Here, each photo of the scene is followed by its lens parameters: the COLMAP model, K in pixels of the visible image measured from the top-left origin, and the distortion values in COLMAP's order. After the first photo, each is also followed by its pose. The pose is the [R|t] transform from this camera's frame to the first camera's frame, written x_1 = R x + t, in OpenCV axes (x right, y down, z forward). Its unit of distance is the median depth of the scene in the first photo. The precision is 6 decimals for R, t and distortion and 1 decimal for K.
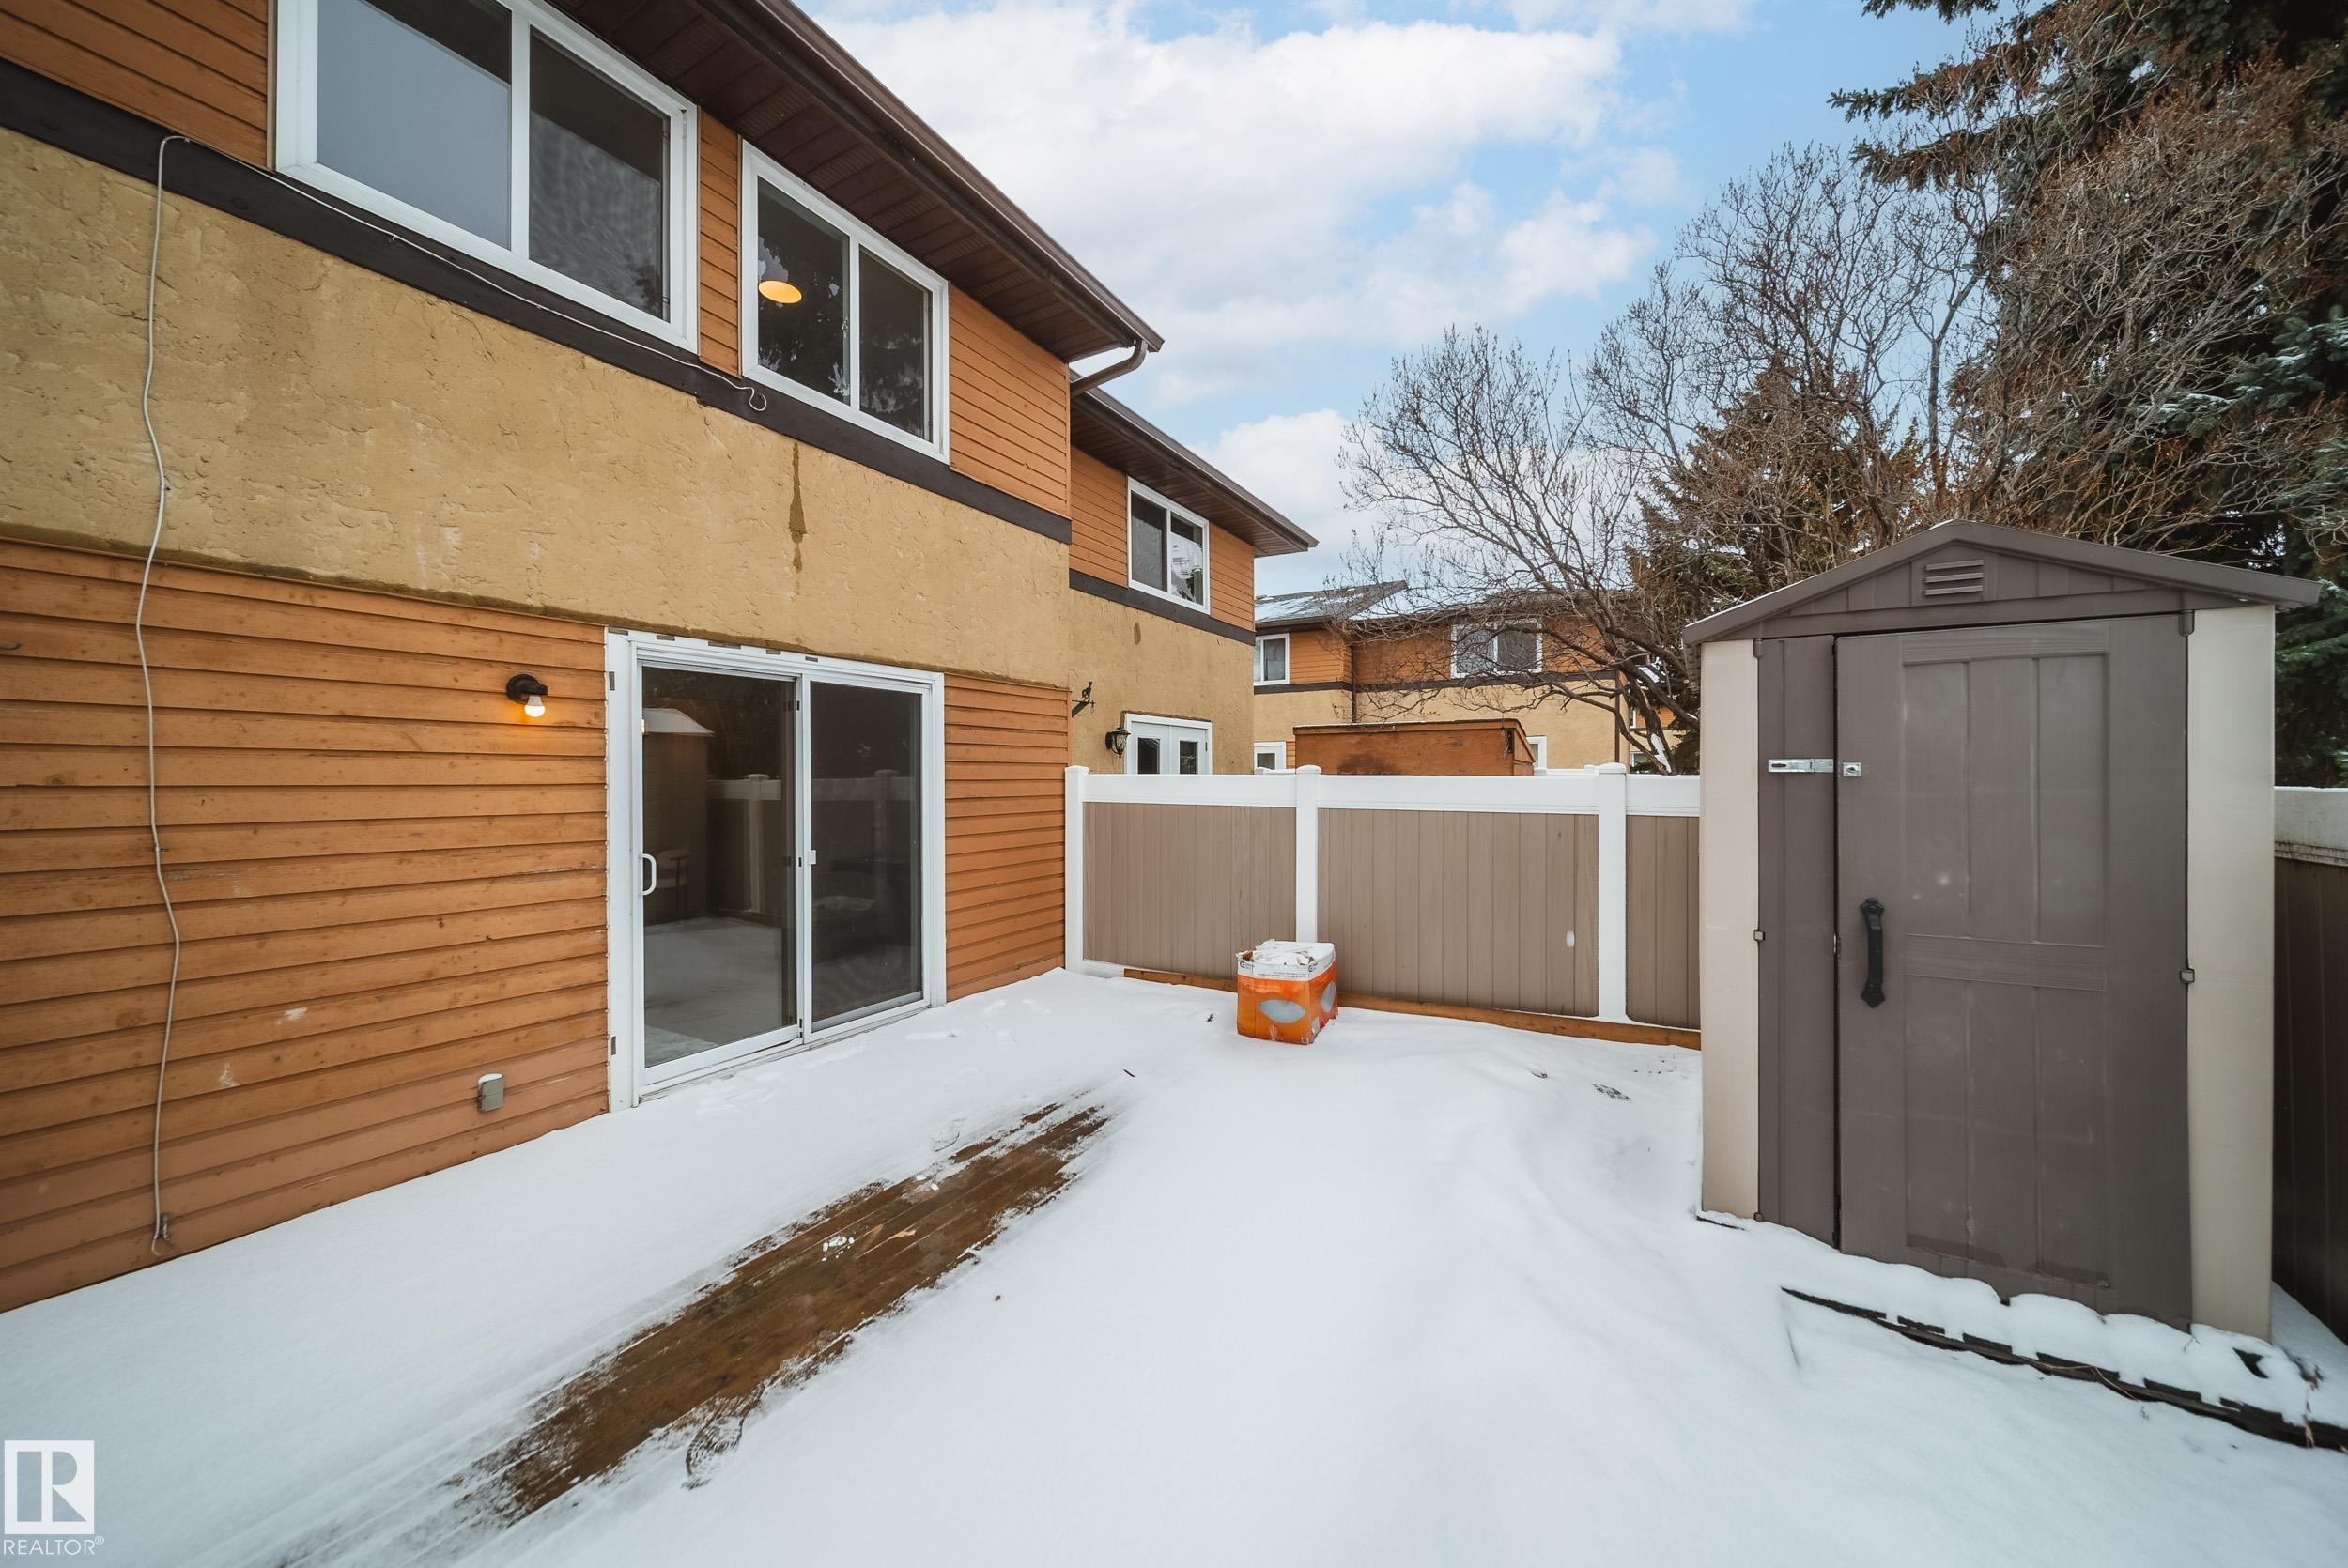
lens RADIAL K [[824.1, 0, 1157.8], [0, 824.1, 772.1], [0, 0, 1]] dist [-0.001768, -0.000191]
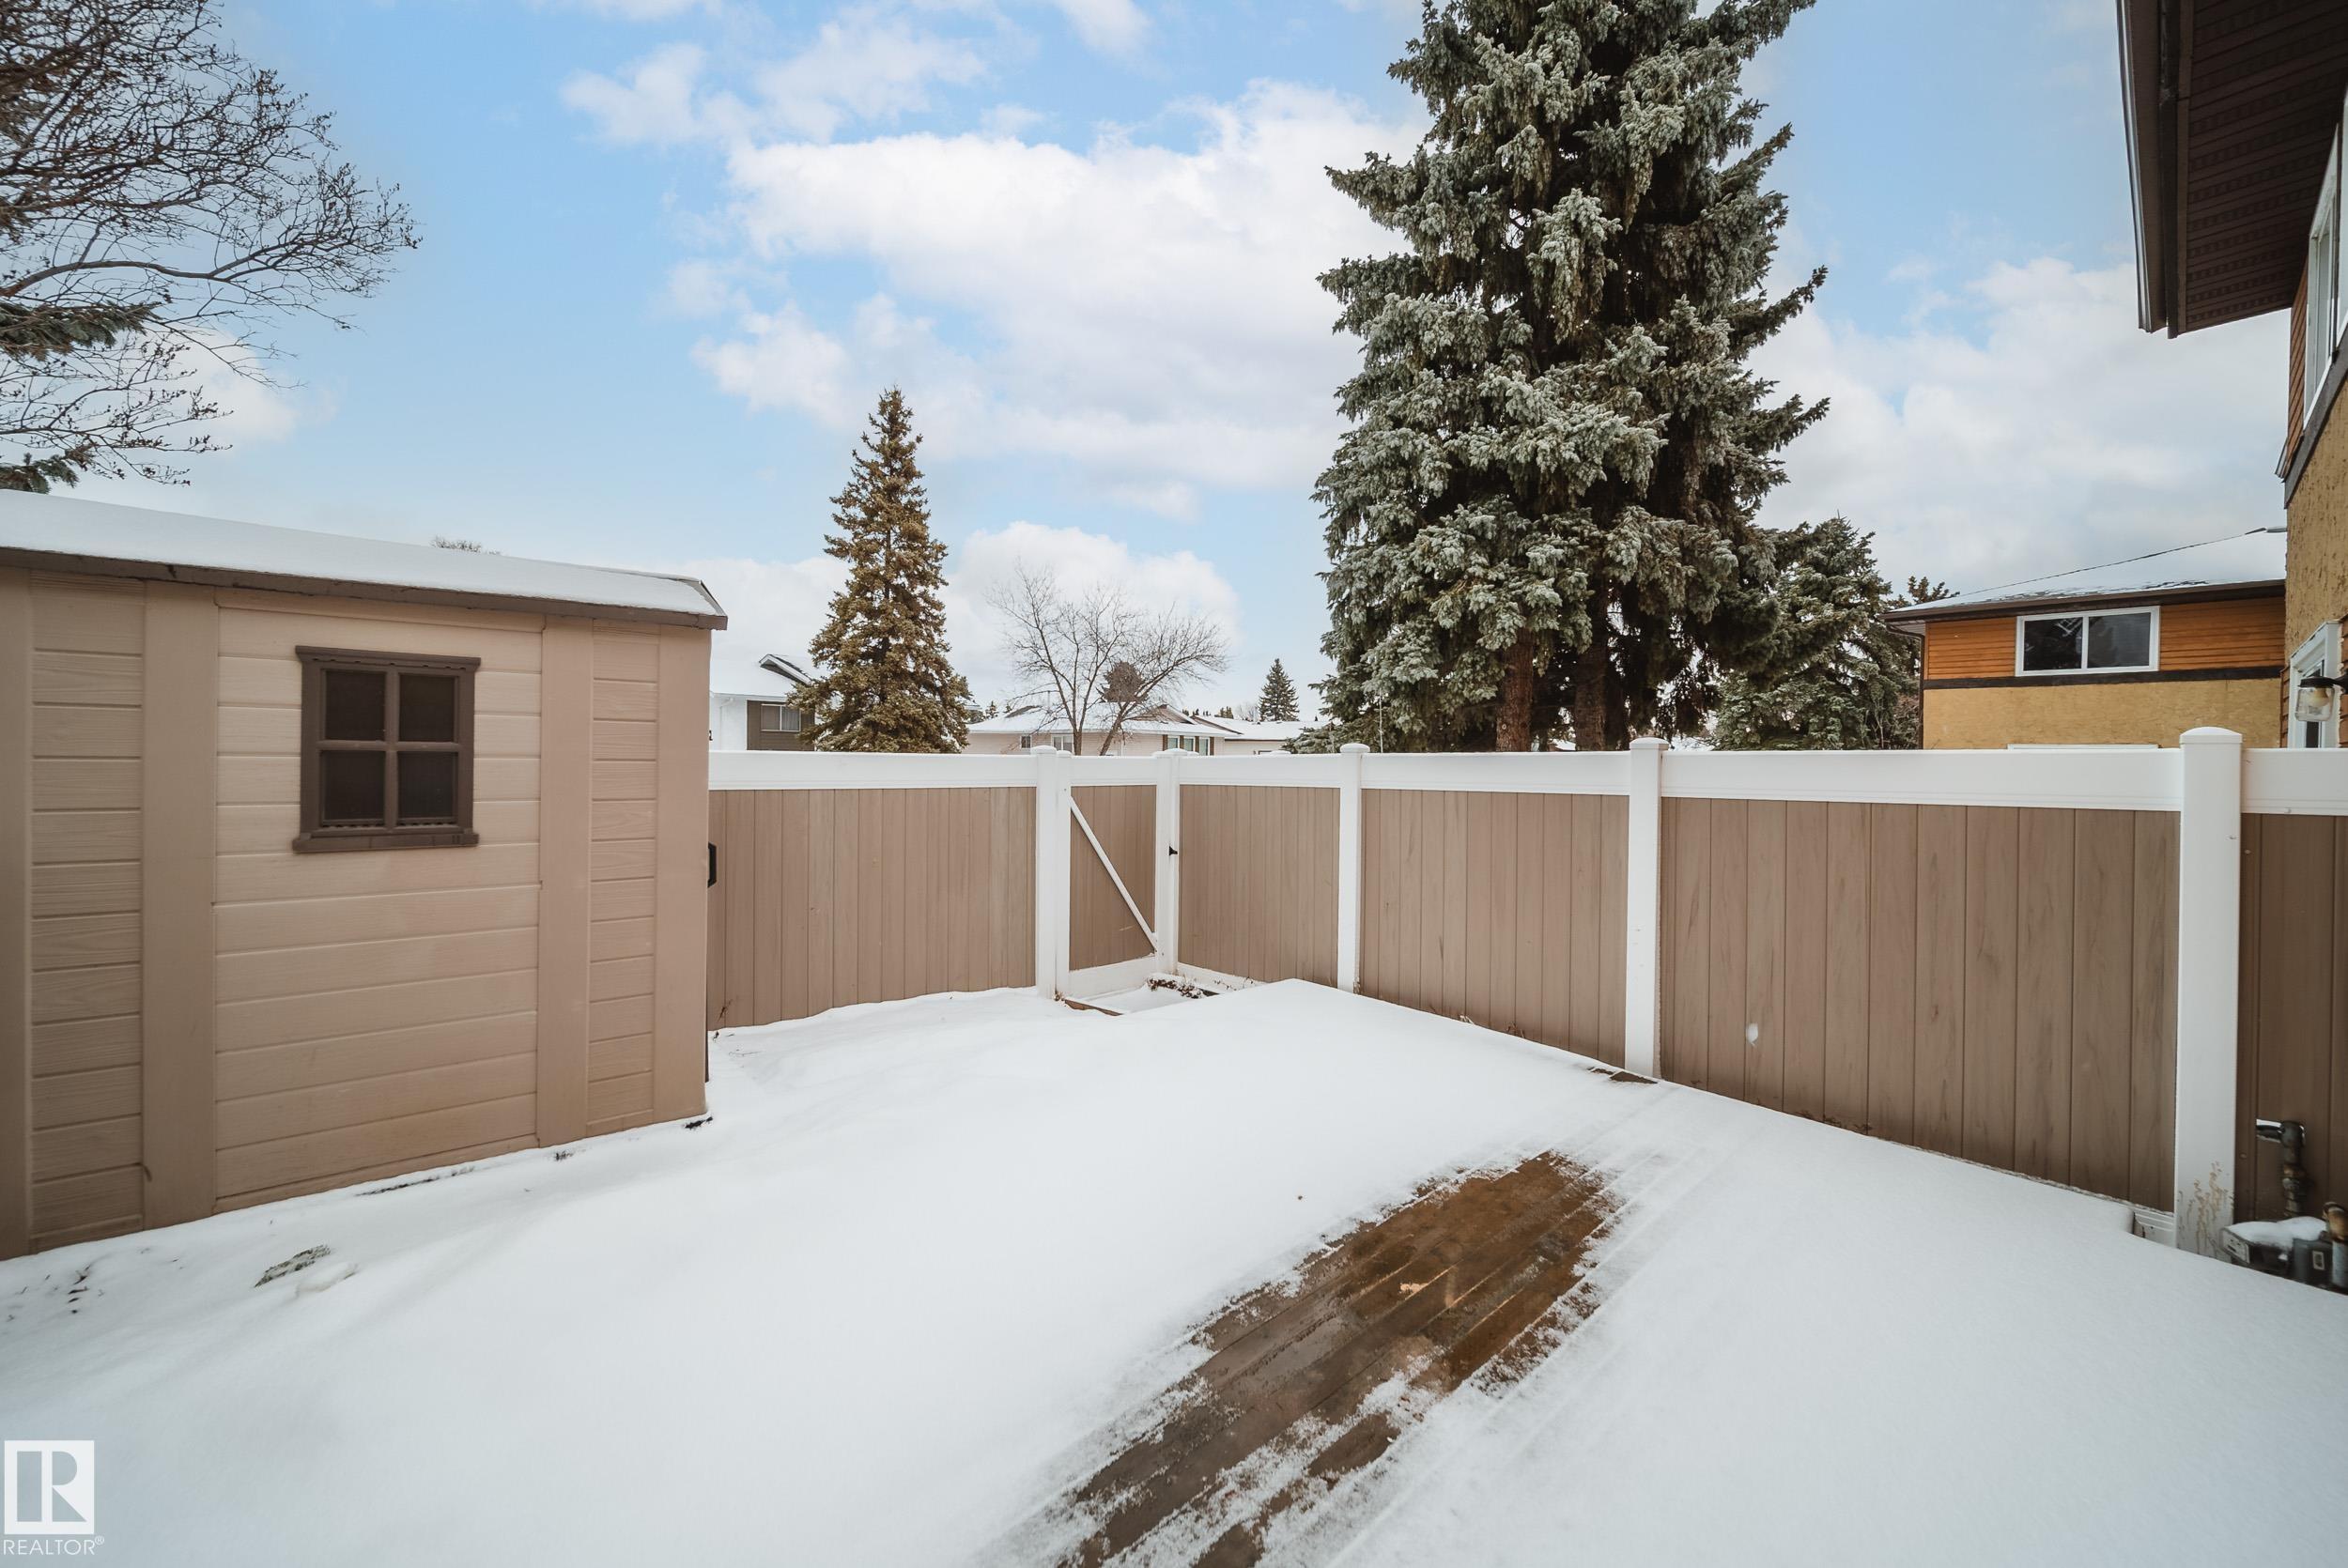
lens RADIAL K [[824.1, 0, 1156.9], [0, 824.1, 775.4], [0, 0, 1]] dist [-0.001768, -0.000191]
pose [[-0.942618, -0.004566, 0.333843, -0.340961], [-0.002920, 0.999981, 0.005432, 0.024213], [-0.333861, 0.004145, -0.942613, 1.899785]]
